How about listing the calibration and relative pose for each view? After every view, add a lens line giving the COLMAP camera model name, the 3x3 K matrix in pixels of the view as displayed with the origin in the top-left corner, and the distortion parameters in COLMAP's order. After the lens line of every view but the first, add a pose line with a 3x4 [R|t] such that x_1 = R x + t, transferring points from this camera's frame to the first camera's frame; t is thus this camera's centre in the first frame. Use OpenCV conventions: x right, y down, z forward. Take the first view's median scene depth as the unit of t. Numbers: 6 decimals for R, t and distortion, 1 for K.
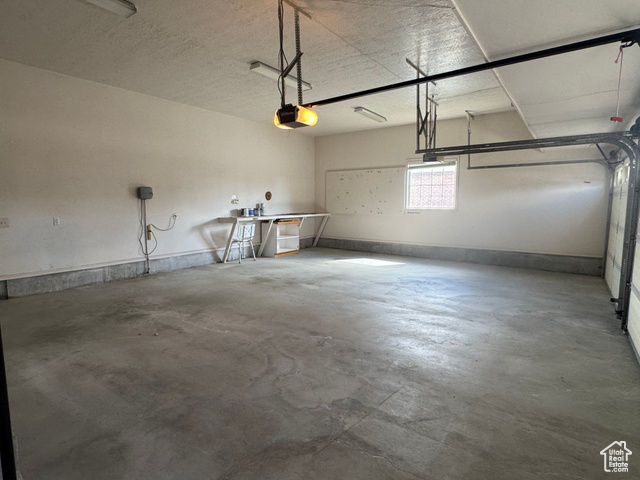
lens RADIAL K [[356.8, 0, 317.7], [0, 356.8, 238.8], [0, 0, 1]] dist [0.000534, 0.000966]
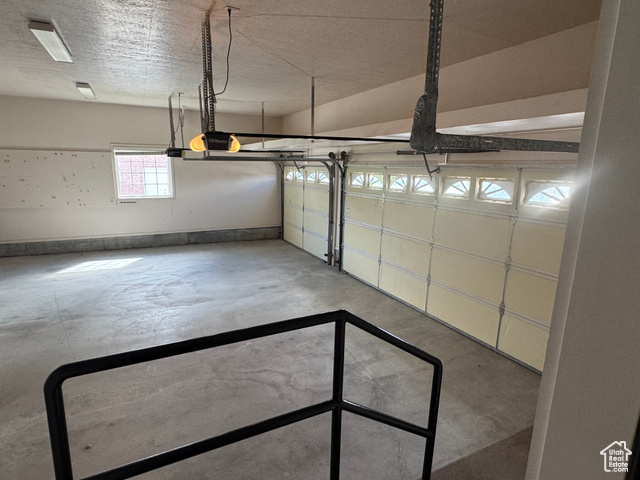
lens RADIAL K [[356.8, 0, 317.1], [0, 356.8, 241.0], [0, 0, 1]] dist [0.000534, 0.000966]
pose [[0.459724, -0.177475, 0.870147, -0.618135], [0.074117, 0.984077, 0.161554, -0.161614], [-0.884964, -0.009778, 0.465558, 0.228033]]
